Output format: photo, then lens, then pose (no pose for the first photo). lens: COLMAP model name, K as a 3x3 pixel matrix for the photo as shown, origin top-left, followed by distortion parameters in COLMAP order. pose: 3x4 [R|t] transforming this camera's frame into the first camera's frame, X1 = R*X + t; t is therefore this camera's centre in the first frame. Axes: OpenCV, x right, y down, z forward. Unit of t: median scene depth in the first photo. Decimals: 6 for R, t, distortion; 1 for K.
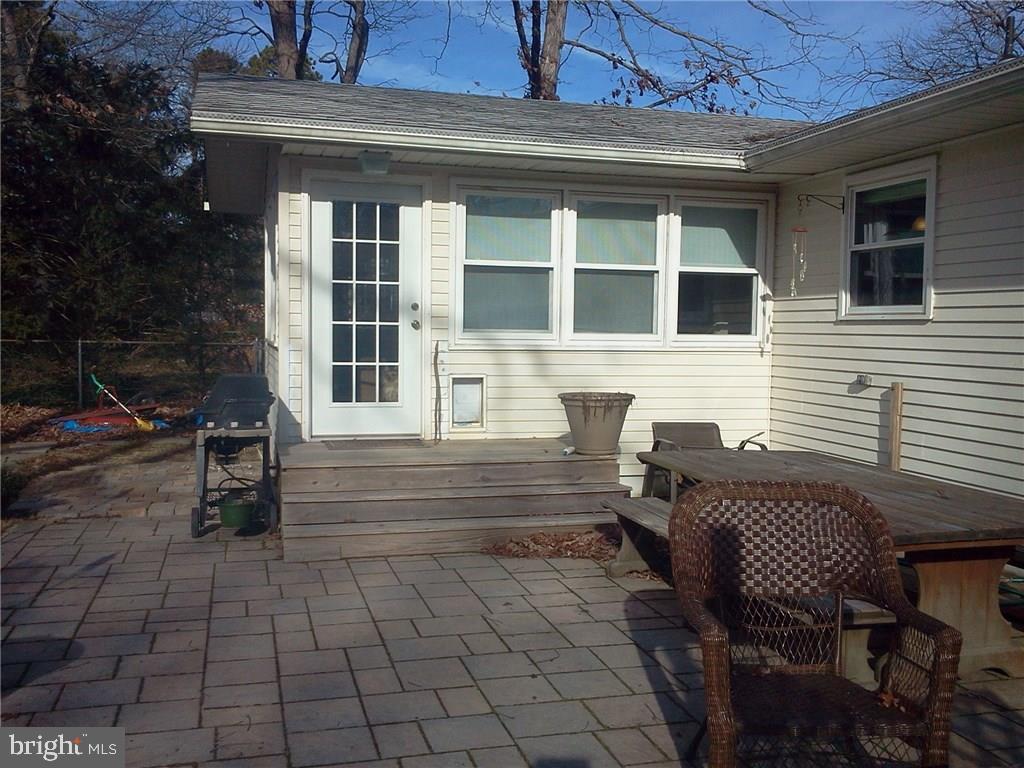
lens RADIAL K [[1007.7, 0, 512.3], [0, 1007.7, 394.7], [0, 0, 1]] dist [0.004338, 0.000000]
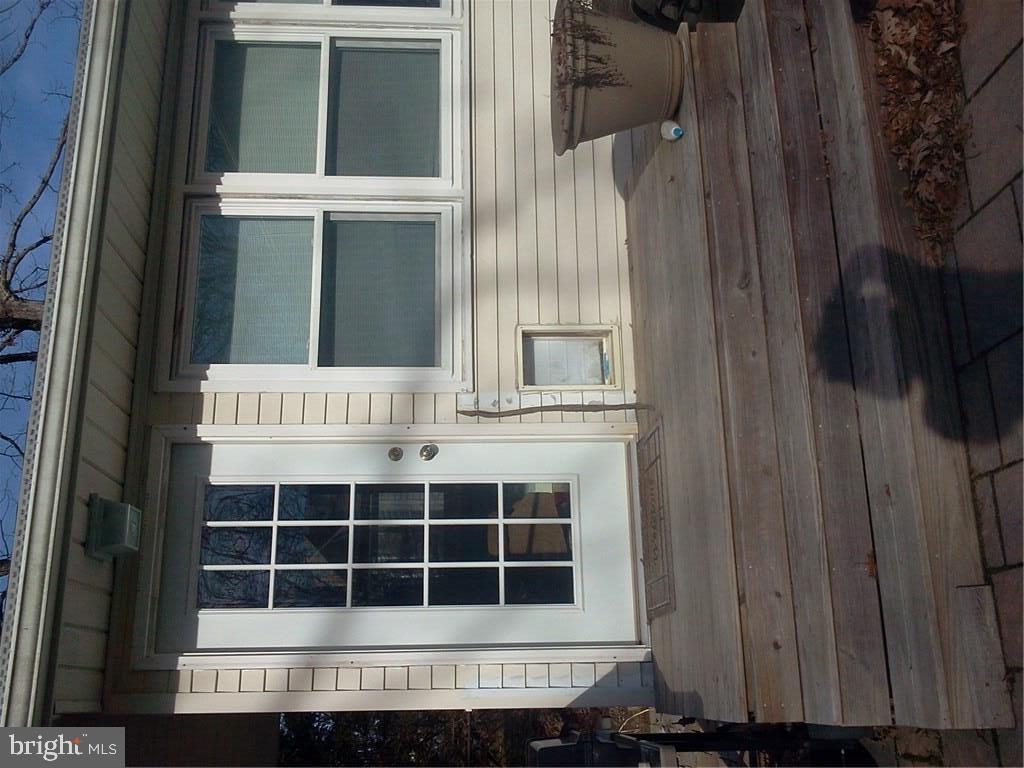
lens RADIAL K [[1007.7, 0, 511.1], [0, 1007.7, 390.8], [0, 0, 1]] dist [0.004338, 0.000000]
pose [[-0.013817, -0.999689, 0.020769, -0.074546], [0.999887, -0.013937, -0.005616, -0.020590], [0.005903, 0.020689, 0.999769, 0.452917]]
